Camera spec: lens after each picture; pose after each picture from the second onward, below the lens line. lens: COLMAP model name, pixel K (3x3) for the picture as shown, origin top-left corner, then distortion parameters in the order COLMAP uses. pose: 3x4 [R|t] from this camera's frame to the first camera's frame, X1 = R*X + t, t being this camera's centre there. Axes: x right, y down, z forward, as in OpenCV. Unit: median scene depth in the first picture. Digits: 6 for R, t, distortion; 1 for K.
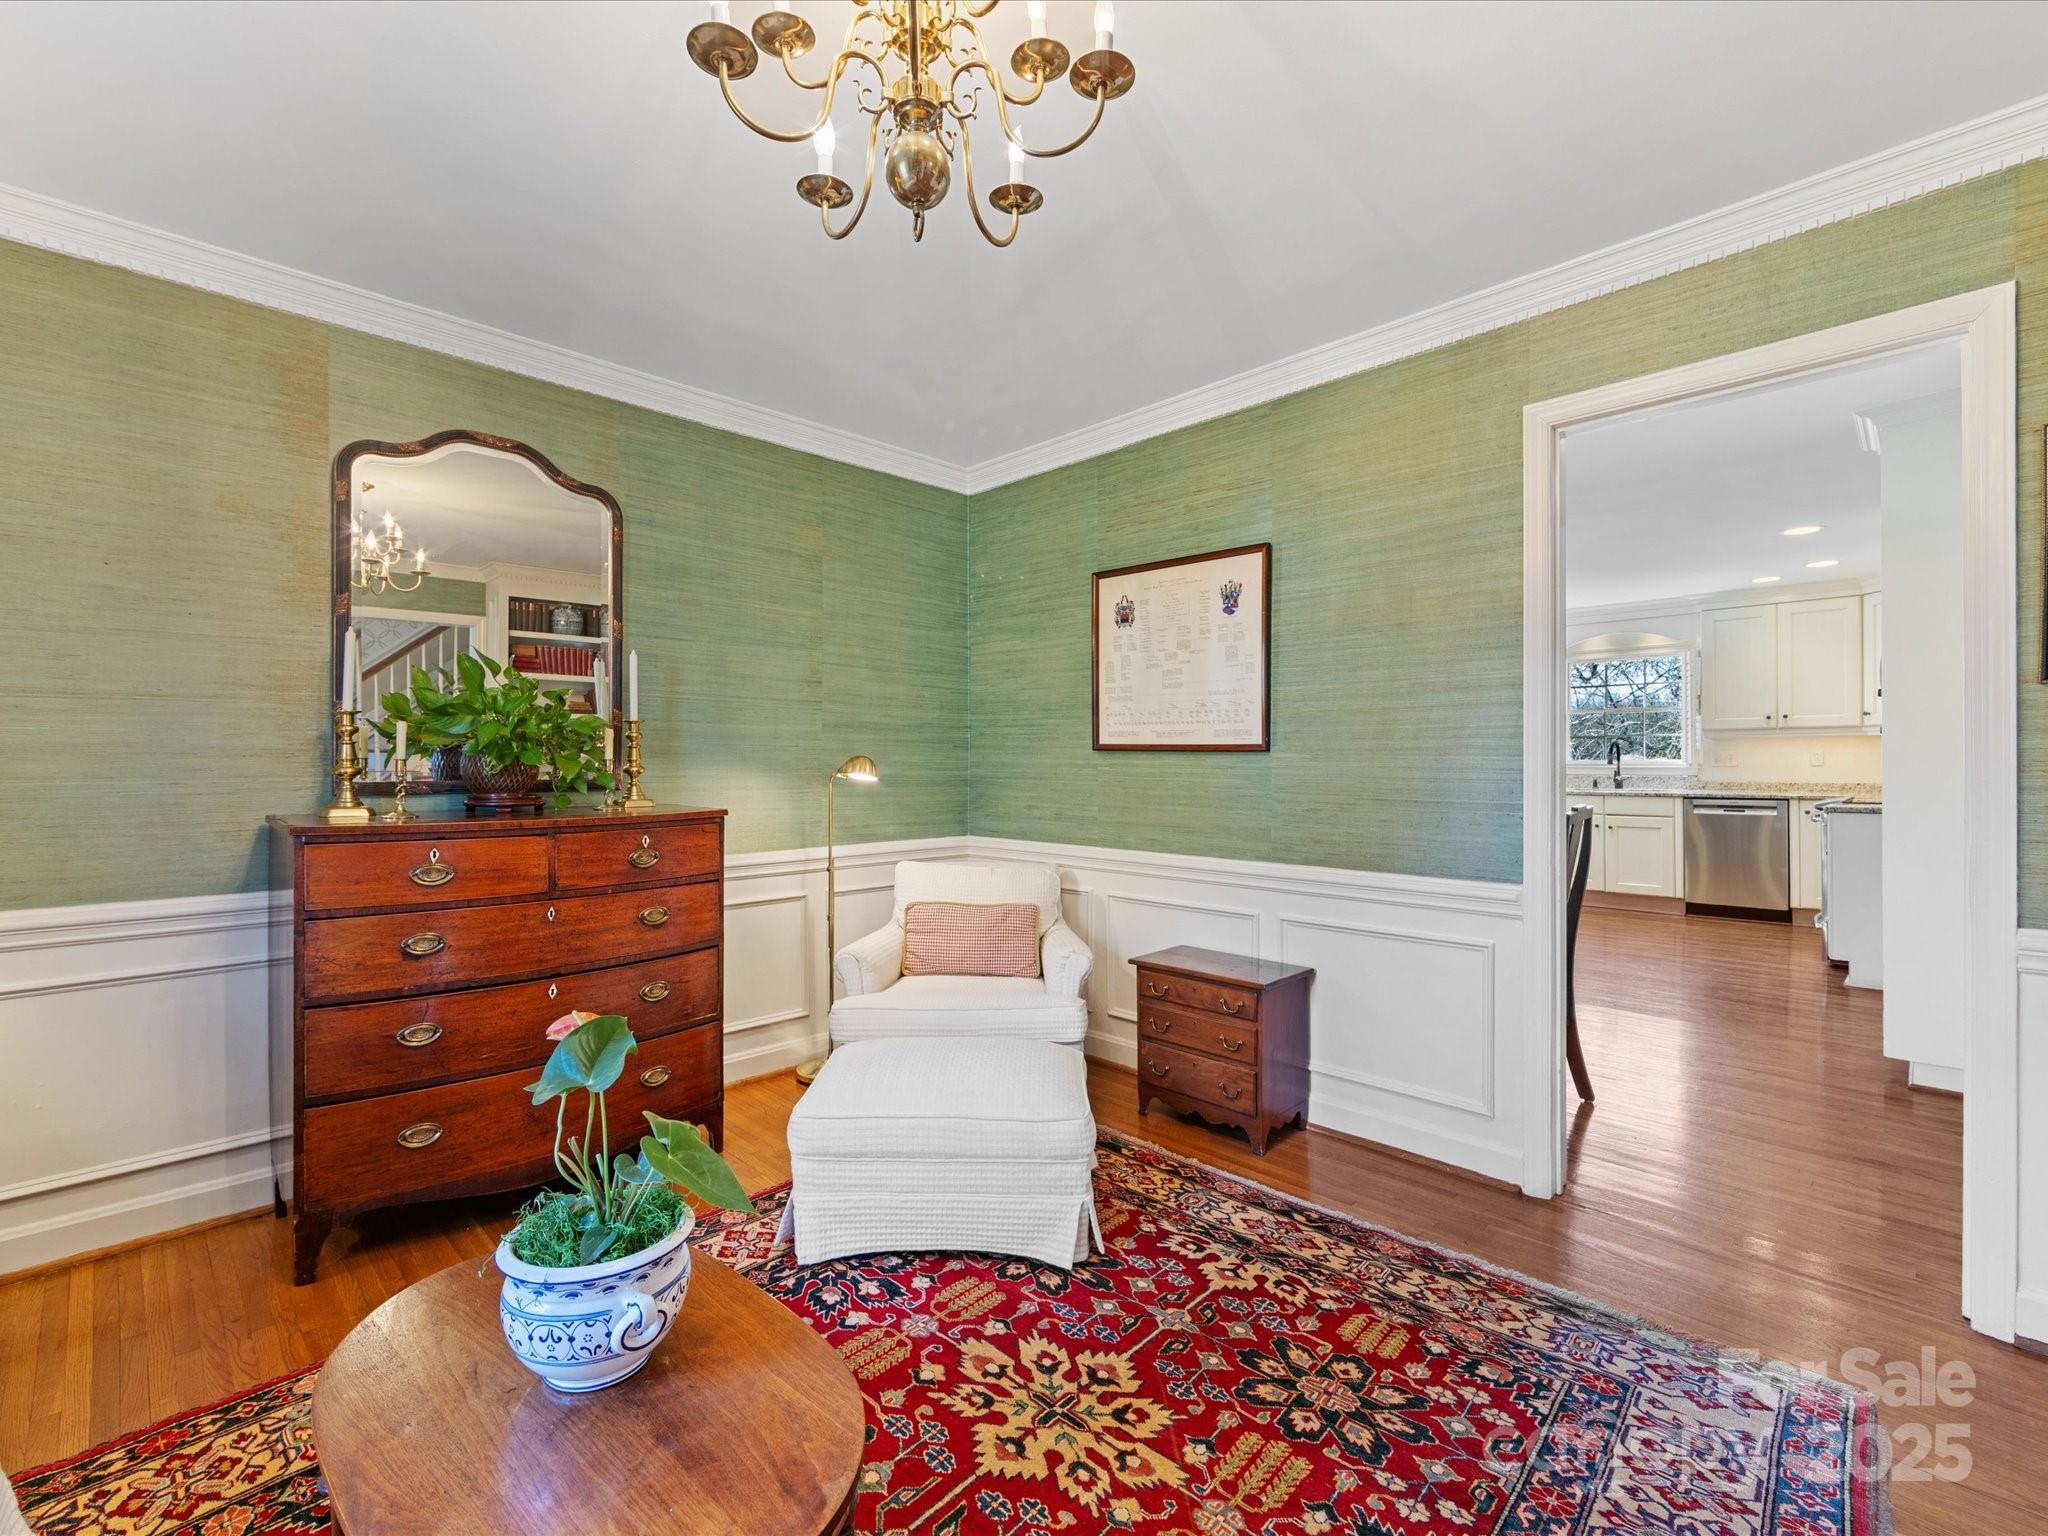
lens RADIAL K [[907.0, 0, 1025.9], [0, 907.0, 761.8], [0, 0, 1]] dist [-0.002488, -0.000298]
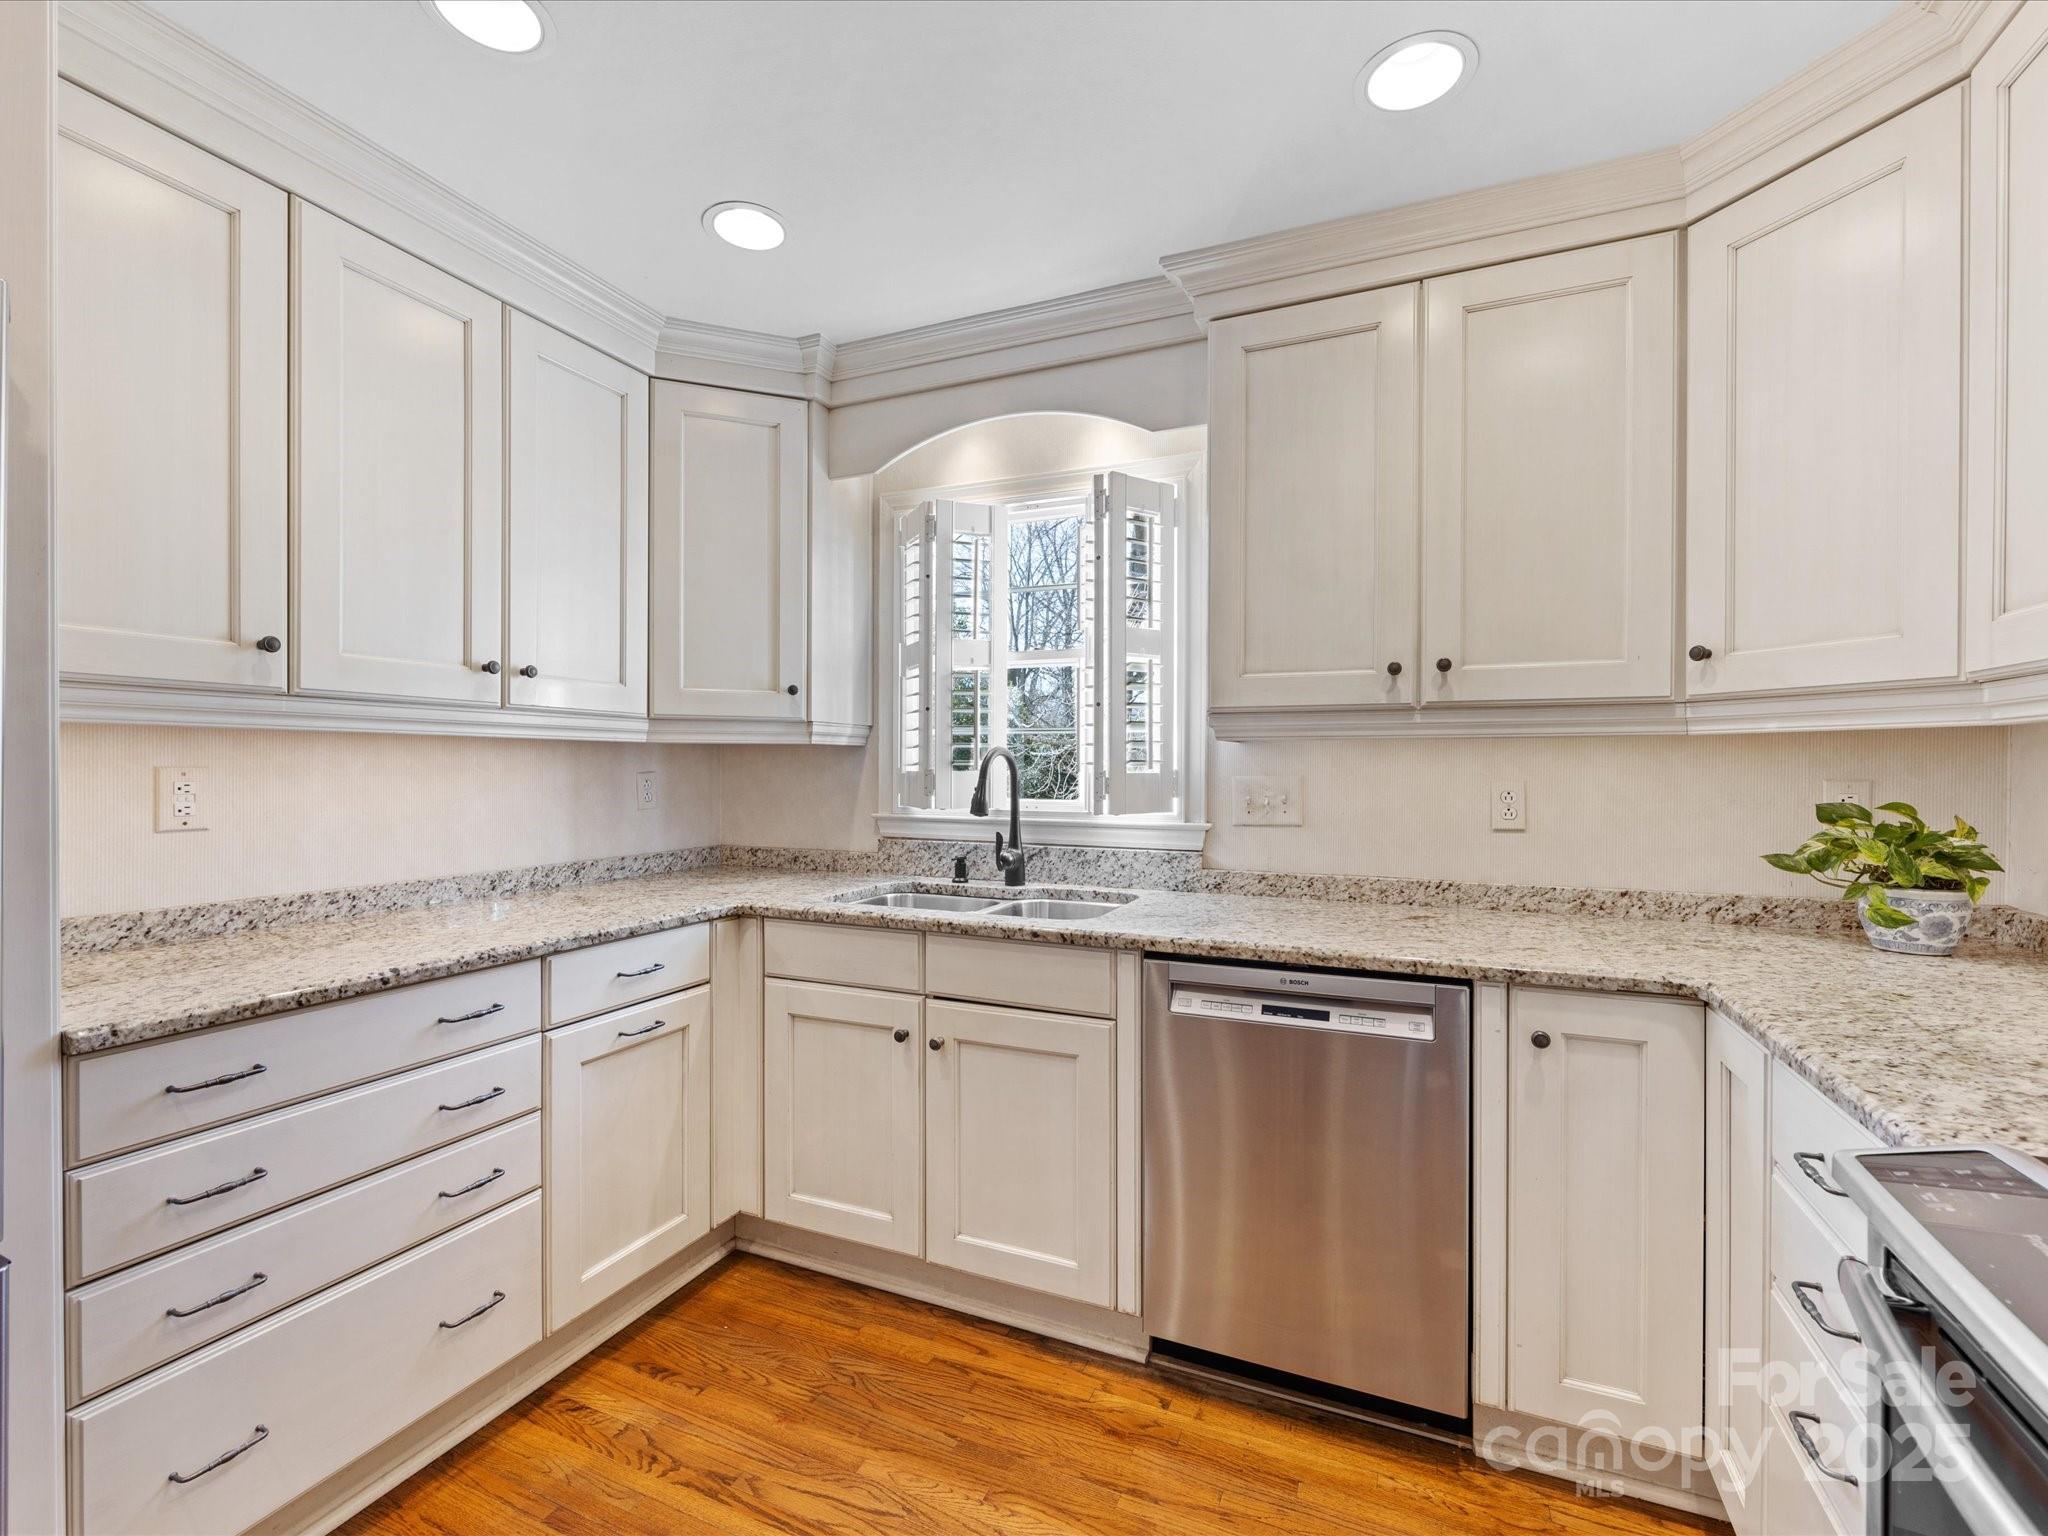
lens RADIAL K [[907.0, 0, 1022.1], [0, 907.0, 772.9], [0, 0, 1]] dist [-0.002488, -0.000298]
pose [[0.930321, 0.008555, 0.366647, 0.596158], [-0.009790, 0.999951, 0.001509, -0.014699], [-0.366616, -0.004993, 0.930359, 0.764972]]
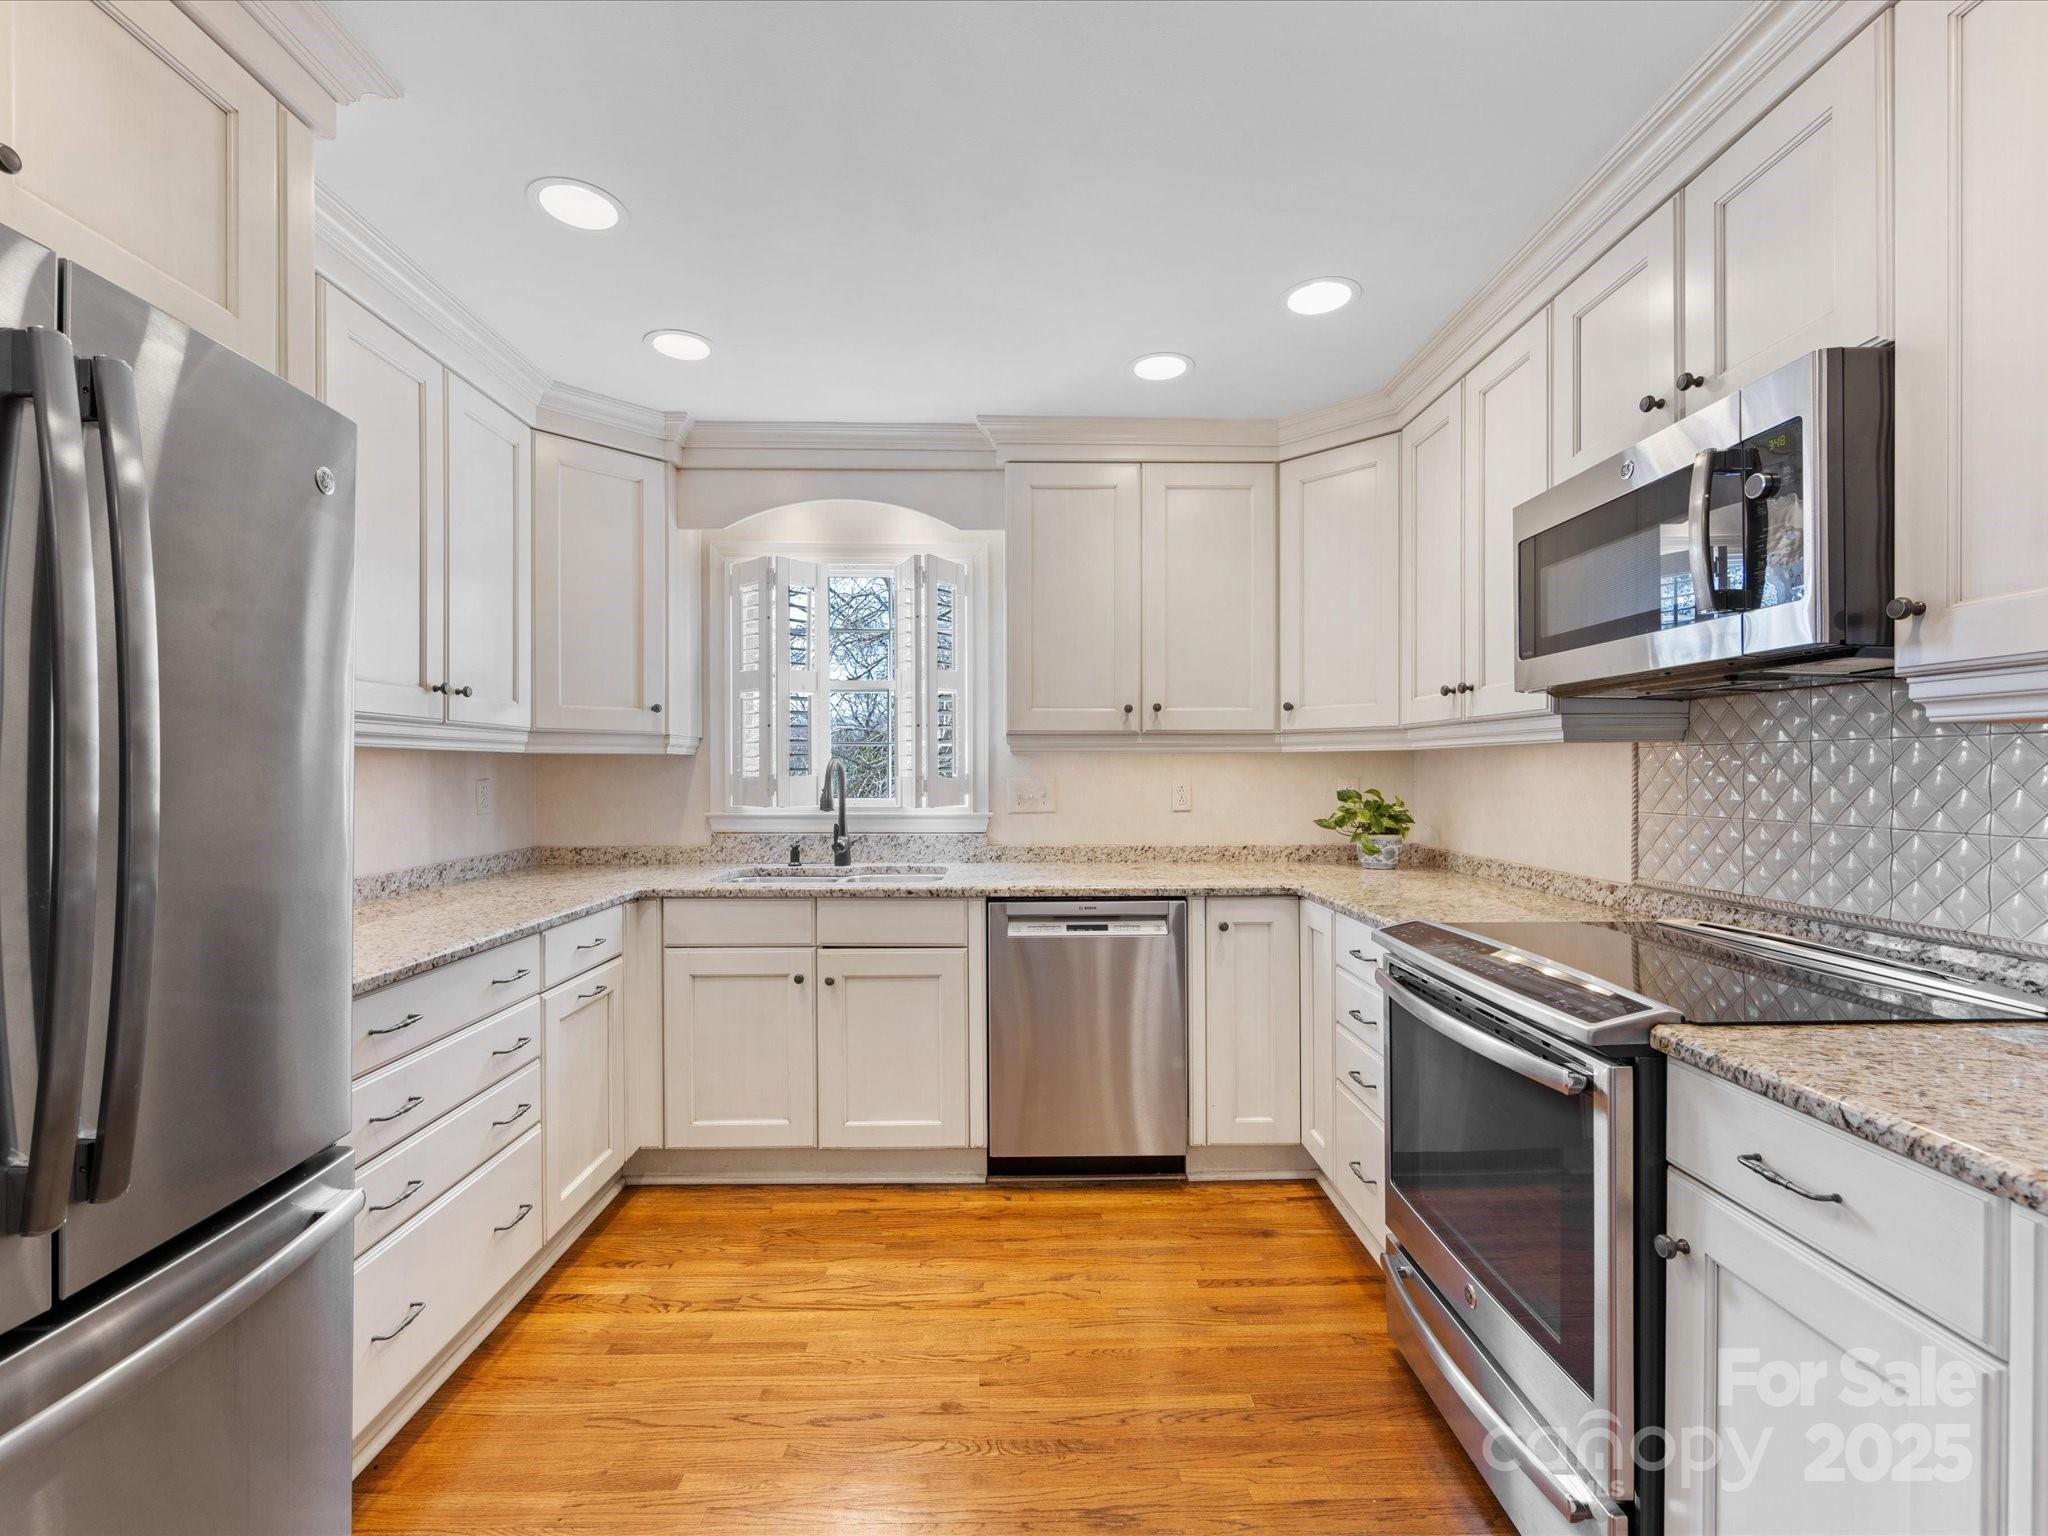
lens RADIAL K [[907.0, 0, 1028.2], [0, 907.0, 770.9], [0, 0, 1]] dist [-0.002488, -0.000298]
pose [[0.688851, 0.005381, 0.724883, 0.449998], [-0.002047, 0.999983, -0.005477, -0.015025], [-0.724900, 0.002289, 0.688850, 0.714773]]
